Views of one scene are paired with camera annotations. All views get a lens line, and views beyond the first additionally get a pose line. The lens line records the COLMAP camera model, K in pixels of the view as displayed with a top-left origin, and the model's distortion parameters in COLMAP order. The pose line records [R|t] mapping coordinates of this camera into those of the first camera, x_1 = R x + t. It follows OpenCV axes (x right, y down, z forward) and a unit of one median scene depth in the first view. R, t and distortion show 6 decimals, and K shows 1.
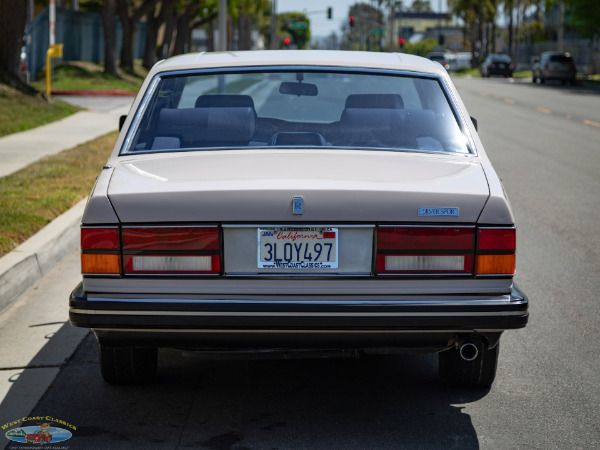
lens RADIAL K [[2051.4, 0, 297.5], [0, 2051.4, 224.9], [0, 0, 1]] dist [0.016929, 0.331733]
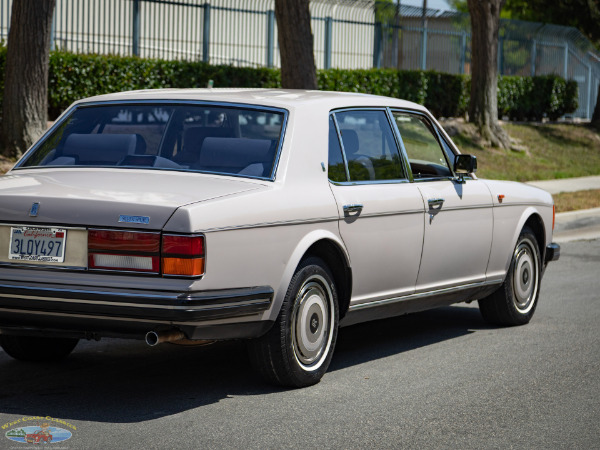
lens RADIAL K [[2051.4, 0, 297.5], [0, 2051.4, 224.9], [0, 0, 1]] dist [0.016929, 0.331733]
pose [[0.897505, 0.044778, -0.438724, 0.677628], [-0.058910, 0.998089, -0.018643, 0.013407], [0.437051, 0.042577, 0.898428, -0.035142]]
